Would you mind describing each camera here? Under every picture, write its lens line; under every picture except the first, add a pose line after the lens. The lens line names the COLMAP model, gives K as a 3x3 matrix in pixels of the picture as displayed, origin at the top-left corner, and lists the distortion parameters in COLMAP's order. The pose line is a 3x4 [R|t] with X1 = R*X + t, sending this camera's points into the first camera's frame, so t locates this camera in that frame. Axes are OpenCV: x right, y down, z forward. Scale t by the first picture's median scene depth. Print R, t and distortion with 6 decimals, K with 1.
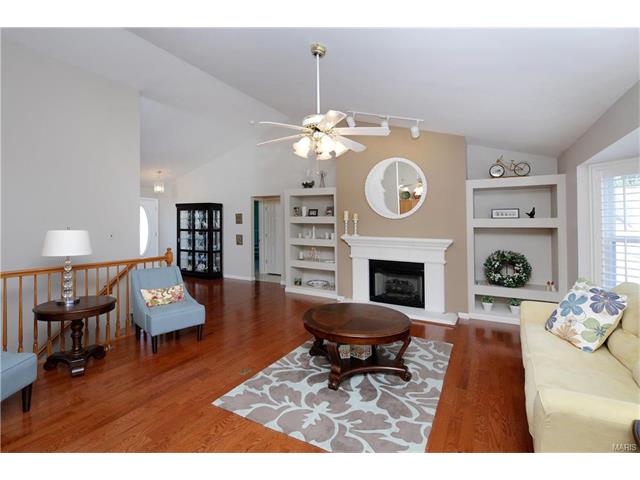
lens RADIAL K [[313.0, 0, 317.2], [0, 313.0, 234.6], [0, 0, 1]] dist [-0.001507, -0.002810]
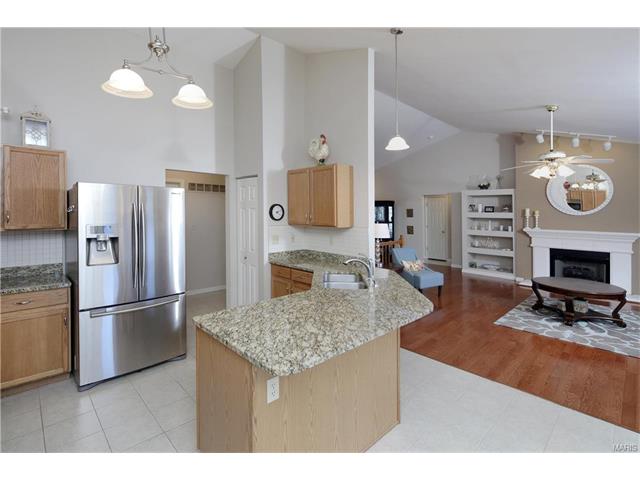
lens RADIAL K [[313.0, 0, 316.0], [0, 313.0, 226.8], [0, 0, 1]] dist [-0.001507, -0.002810]
pose [[0.954618, 0.016382, -0.297382, -0.305912], [-0.014238, 0.999855, 0.009372, -0.003192], [0.297492, -0.004712, 0.954713, -0.385805]]
